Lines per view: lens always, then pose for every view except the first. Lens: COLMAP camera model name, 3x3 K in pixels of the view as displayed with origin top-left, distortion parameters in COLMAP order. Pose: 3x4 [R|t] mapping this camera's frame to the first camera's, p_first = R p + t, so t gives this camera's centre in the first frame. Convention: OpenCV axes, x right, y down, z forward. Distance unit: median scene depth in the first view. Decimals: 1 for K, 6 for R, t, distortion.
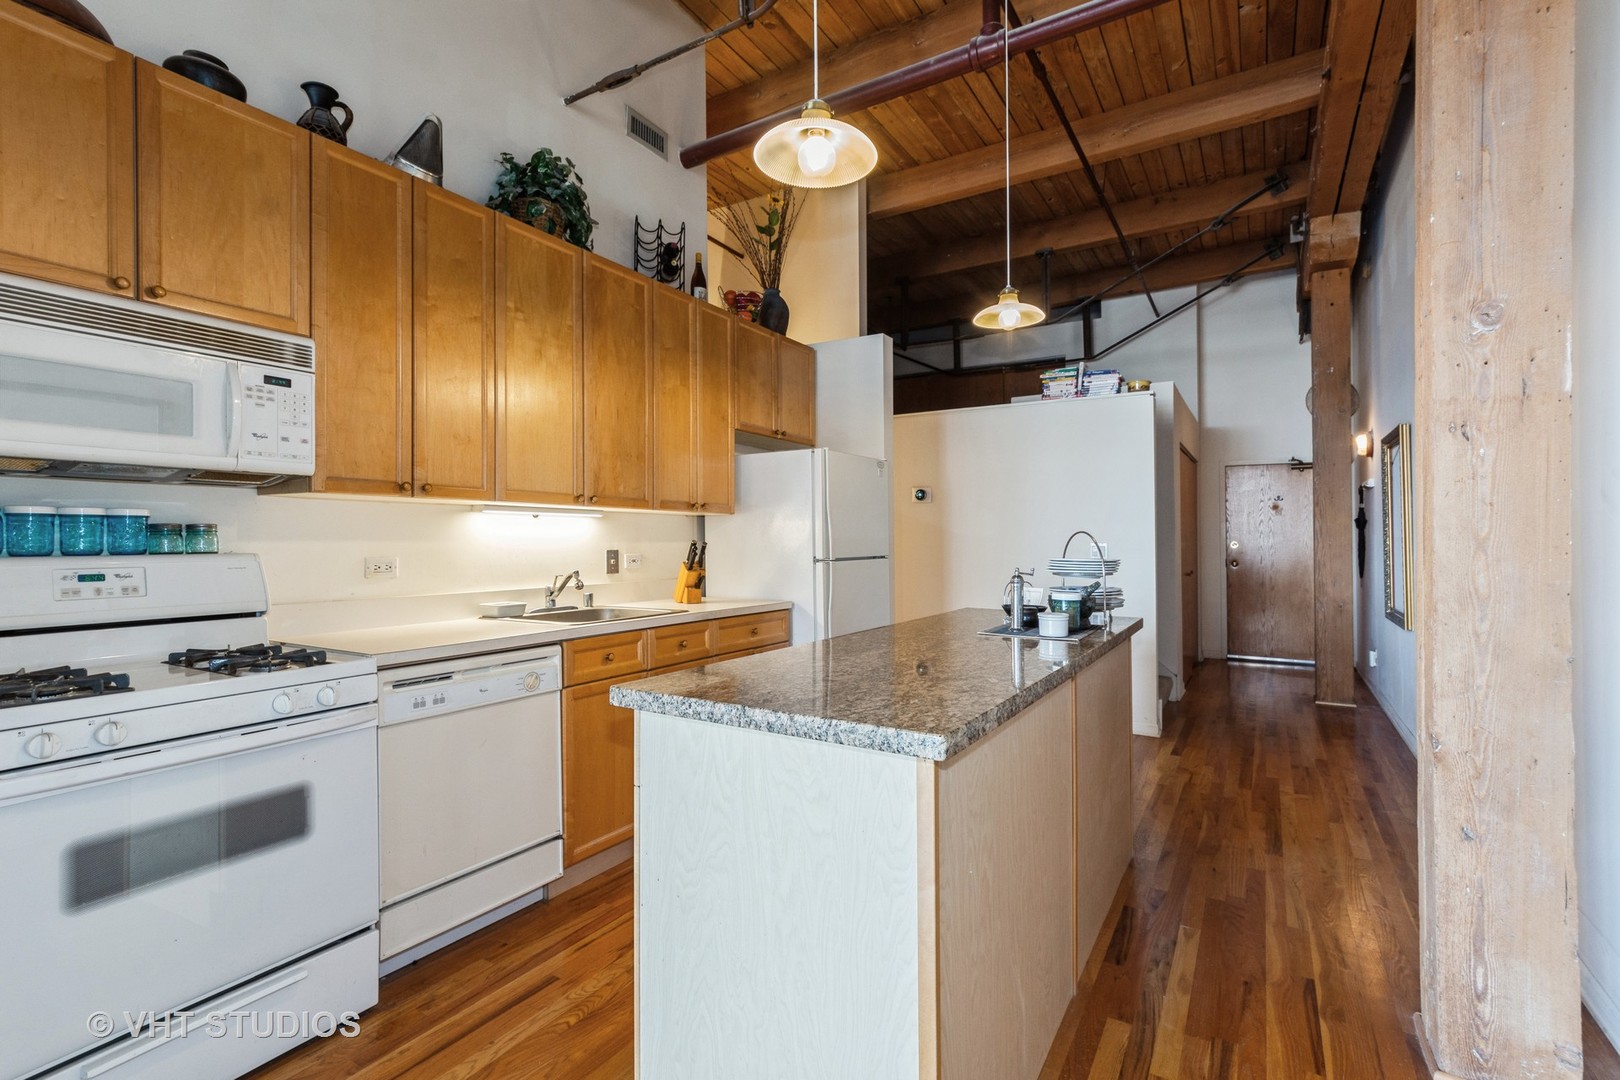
lens RADIAL K [[752.5, 0, 809.3], [0, 752.5, 523.1], [0, 0, 1]] dist [0.002227, 0.000176]
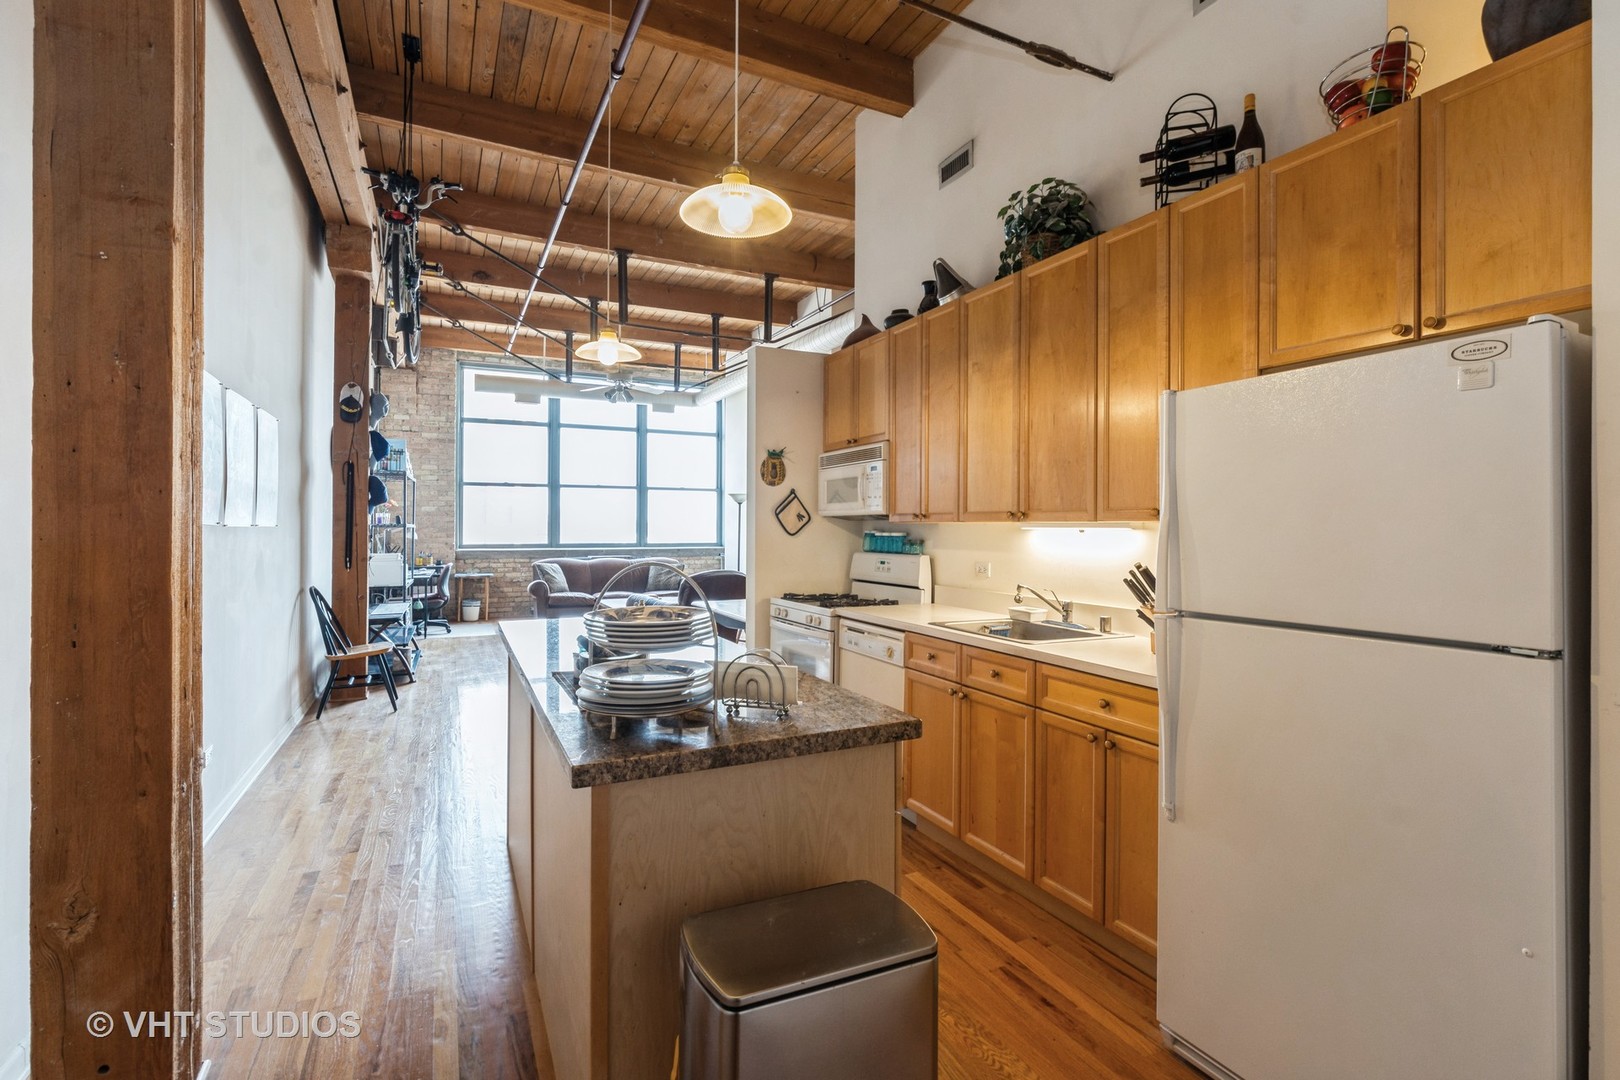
lens RADIAL K [[734.6, 0, 809.8], [0, 734.6, 528.6], [0, 0, 1]] dist [-0.001437, -0.000263]
pose [[-0.536355, -0.003189, -0.843986, 0.378327], [0.014257, 0.999816, -0.012838, -0.002512], [0.843872, -0.018919, -0.536211, 0.703549]]
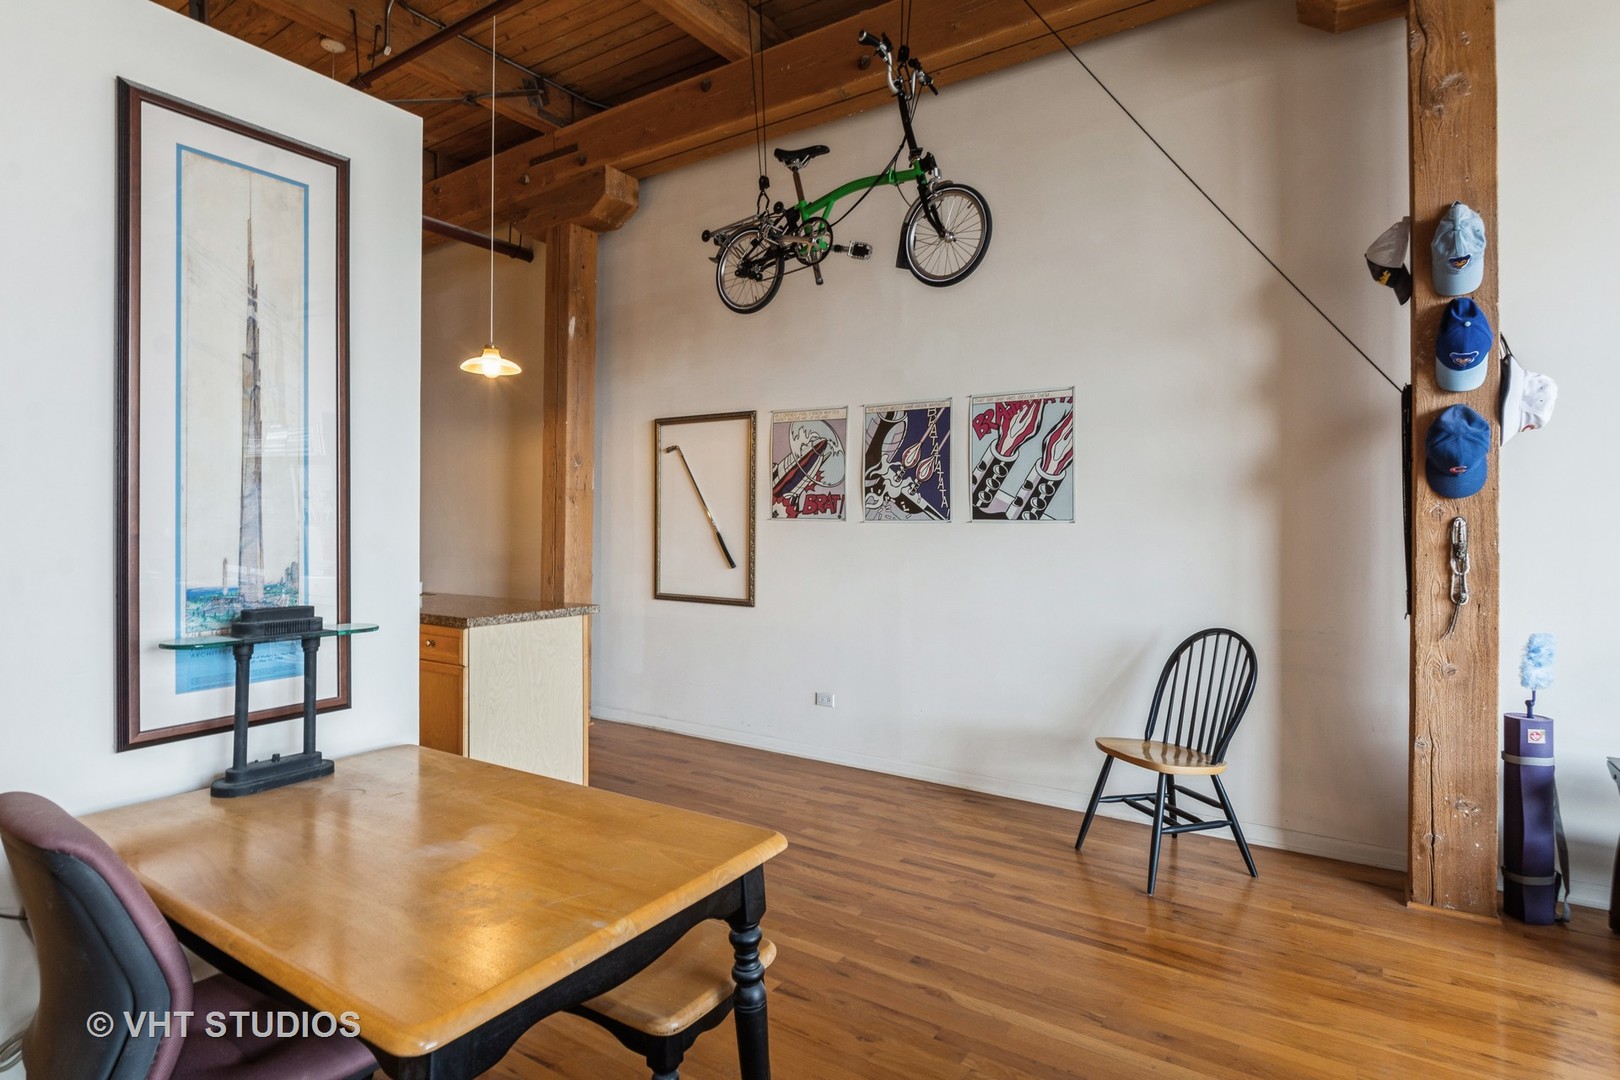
lens RADIAL K [[828.3, 0, 806.1], [0, 828.3, 512.2], [0, 0, 1]] dist [-0.005161, -0.001316]
pose [[0.042033, 0.011678, 0.999048, -0.676521], [-0.024623, 0.999640, -0.010649, -0.019790], [-0.998813, -0.024152, 0.042306, -0.004268]]
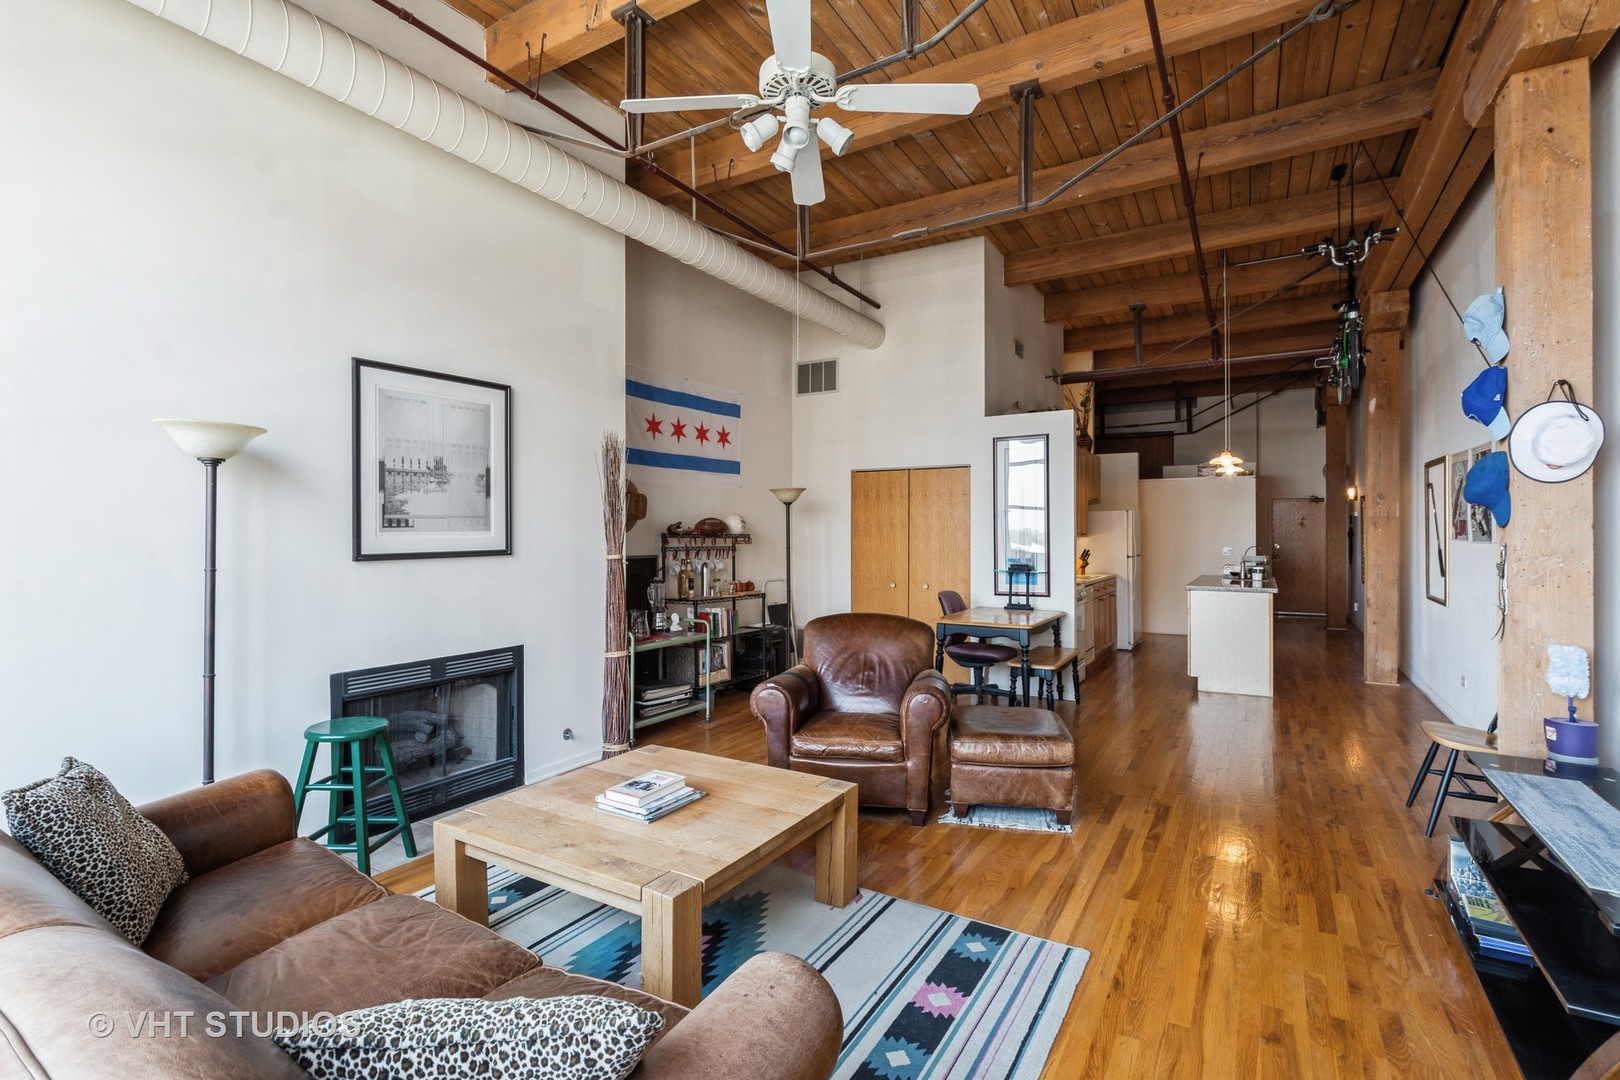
lens RADIAL K [[758.2, 0, 817.9], [0, 758.2, 530.8], [0, 0, 1]] dist [-0.003119, -0.000379]
pose [[0.999825, -0.003361, 0.018408, -0.684047], [0.003022, 0.999826, 0.018414, -0.053876], [-0.018466, -0.018355, 0.999661, -0.935188]]
